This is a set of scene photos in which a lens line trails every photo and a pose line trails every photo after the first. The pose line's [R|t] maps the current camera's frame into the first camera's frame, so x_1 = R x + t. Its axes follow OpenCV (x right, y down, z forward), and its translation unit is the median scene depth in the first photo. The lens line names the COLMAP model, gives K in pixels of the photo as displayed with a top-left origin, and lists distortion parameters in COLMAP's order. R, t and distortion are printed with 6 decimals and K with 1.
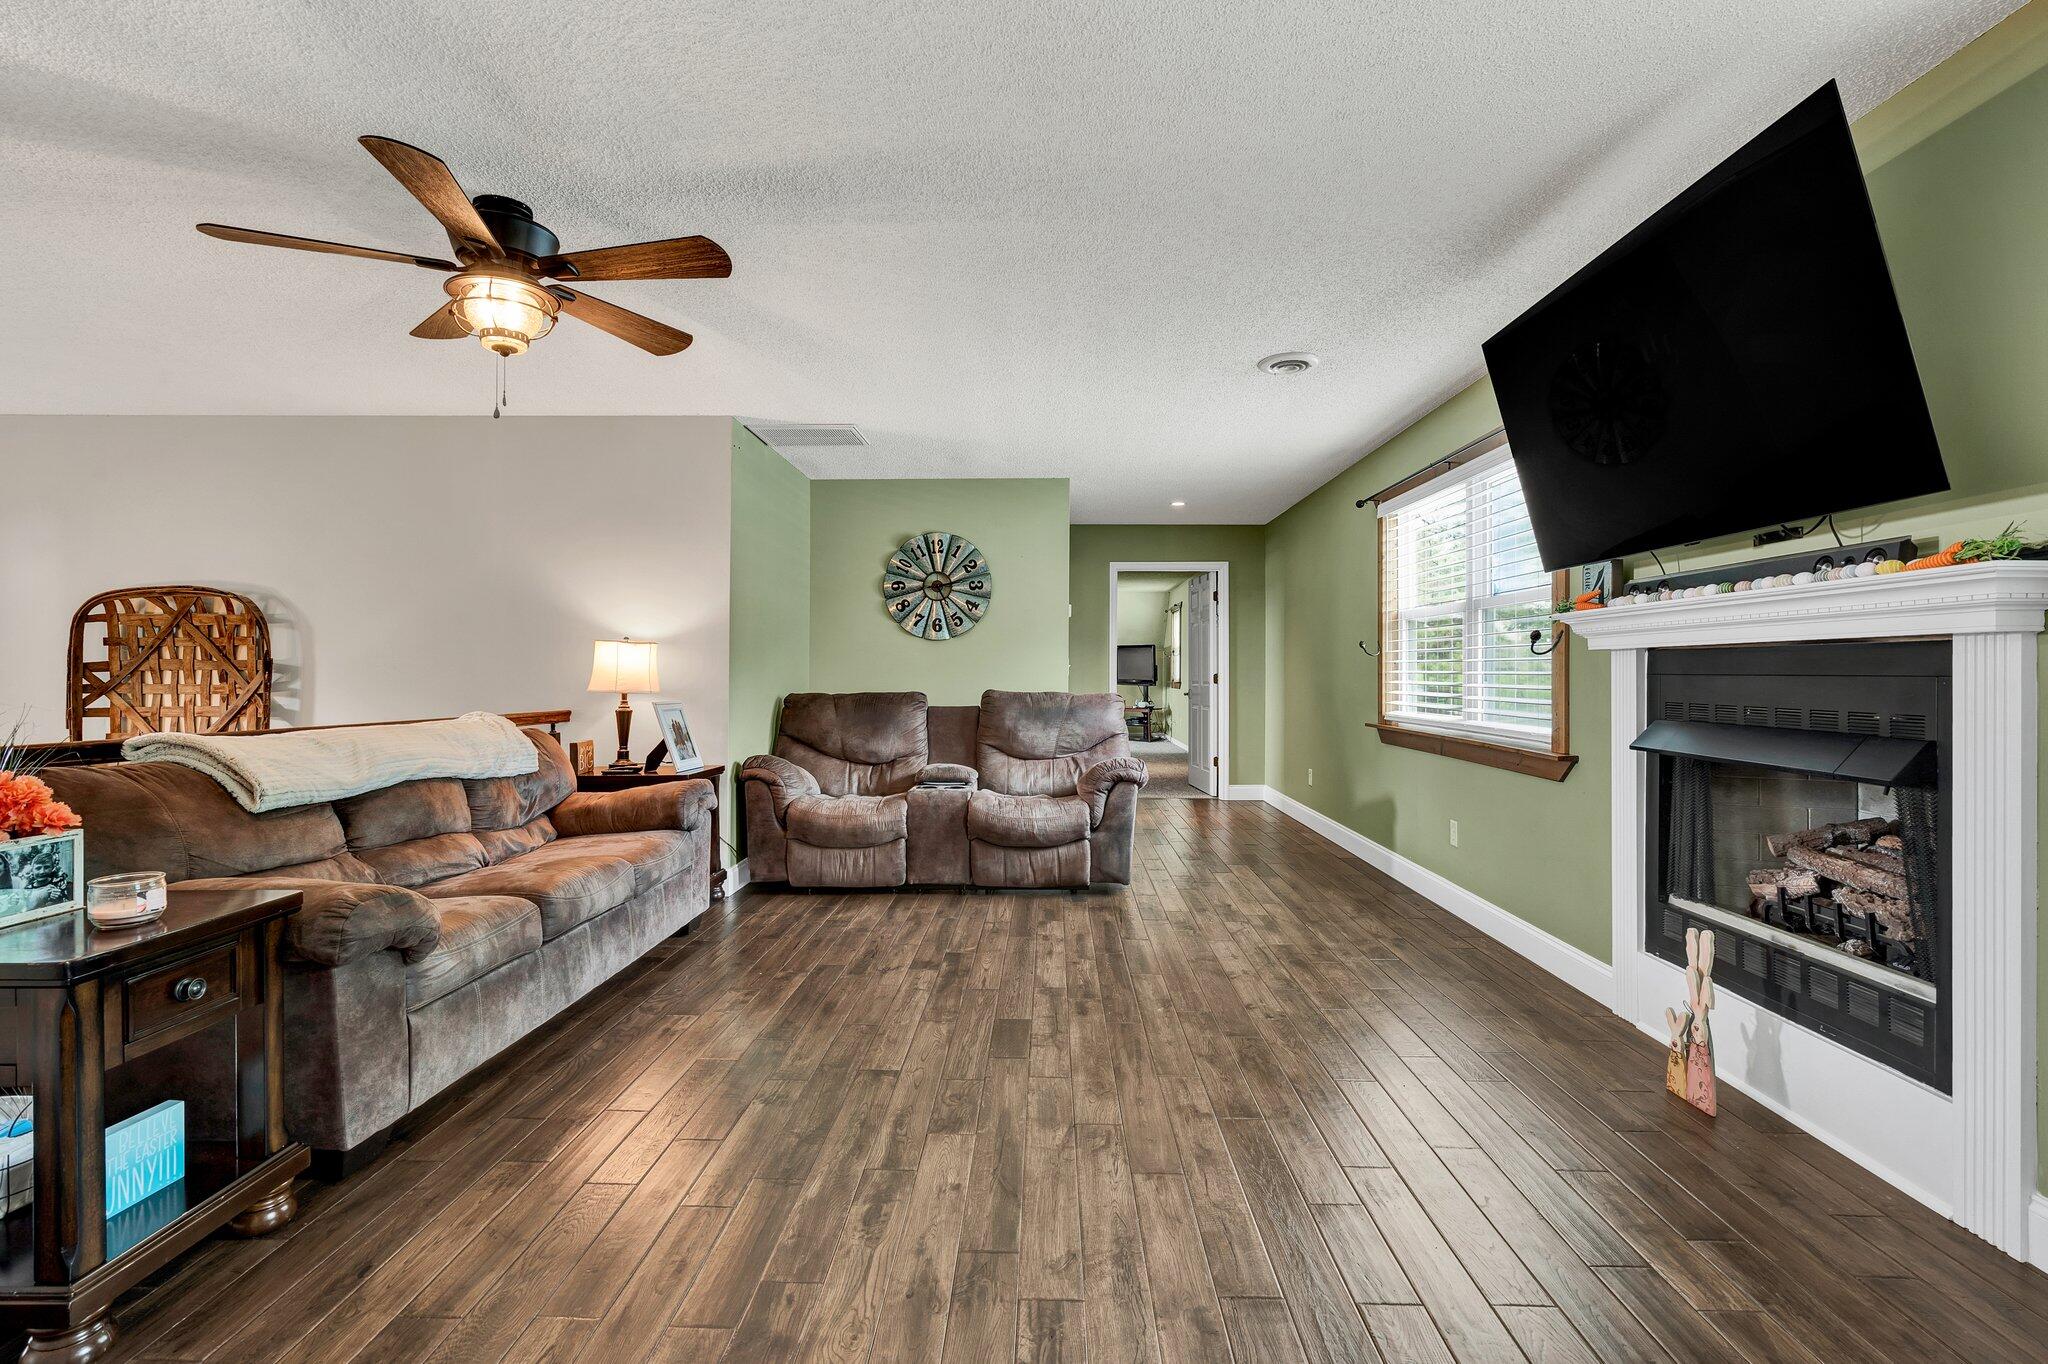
lens RADIAL K [[934.2, 0, 1018.1], [0, 934.2, 671.0], [0, 0, 1]] dist [-0.005030, 0.002285]
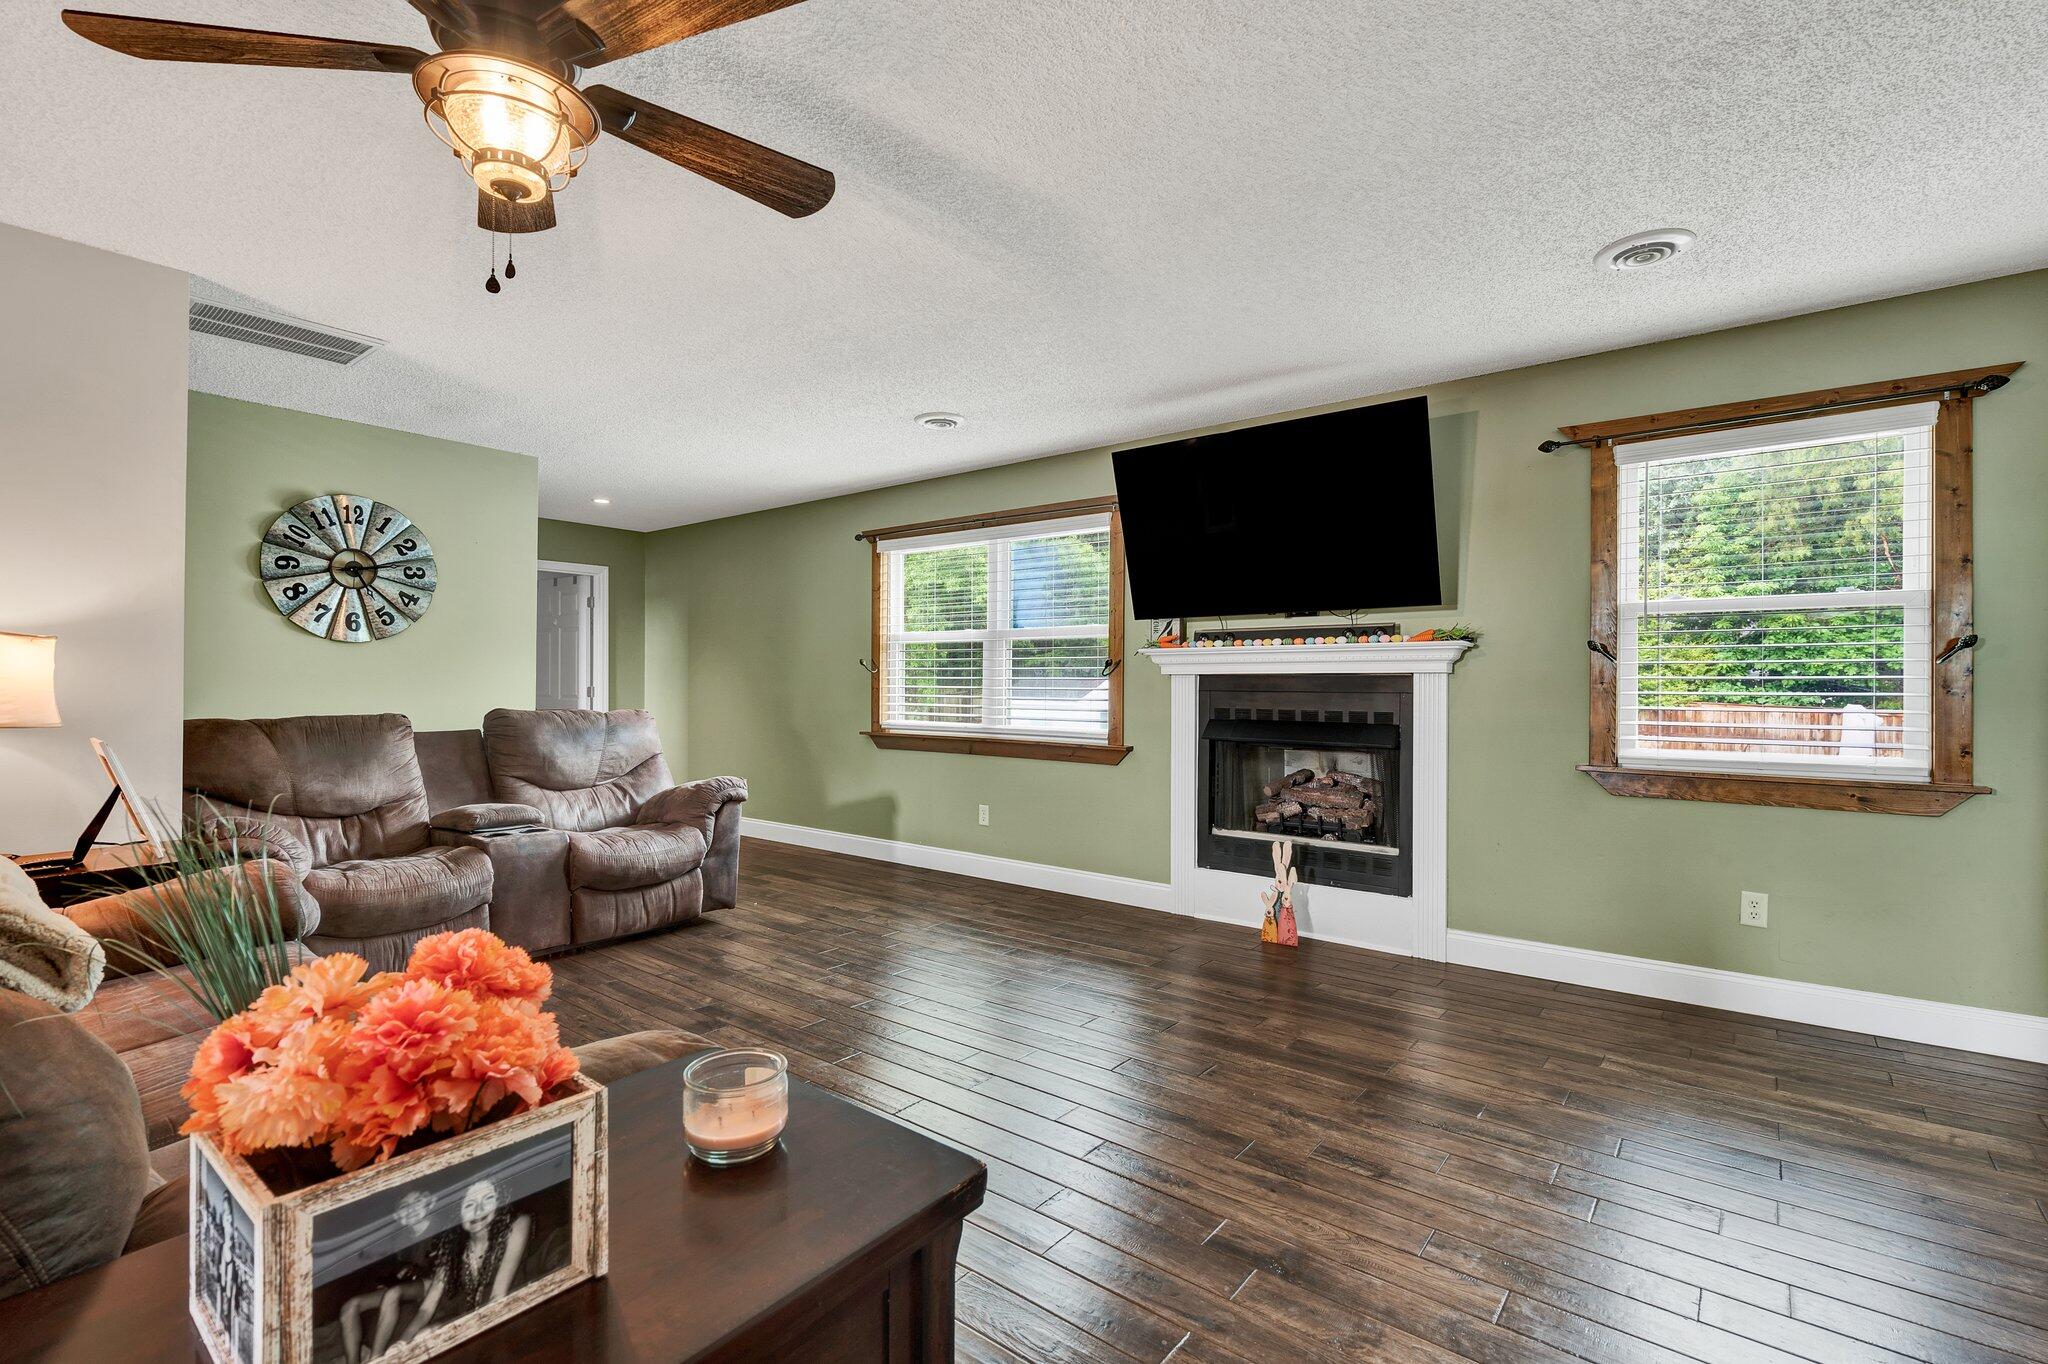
lens RADIAL K [[934.2, 0, 1011.7], [0, 934.2, 690.2], [0, 0, 1]] dist [-0.005030, 0.002285]
pose [[0.598696, -0.003940, 0.800967, -0.425978], [-0.005123, 0.999949, 0.008748, -0.005319], [-0.800960, -0.009341, 0.598645, 0.170957]]
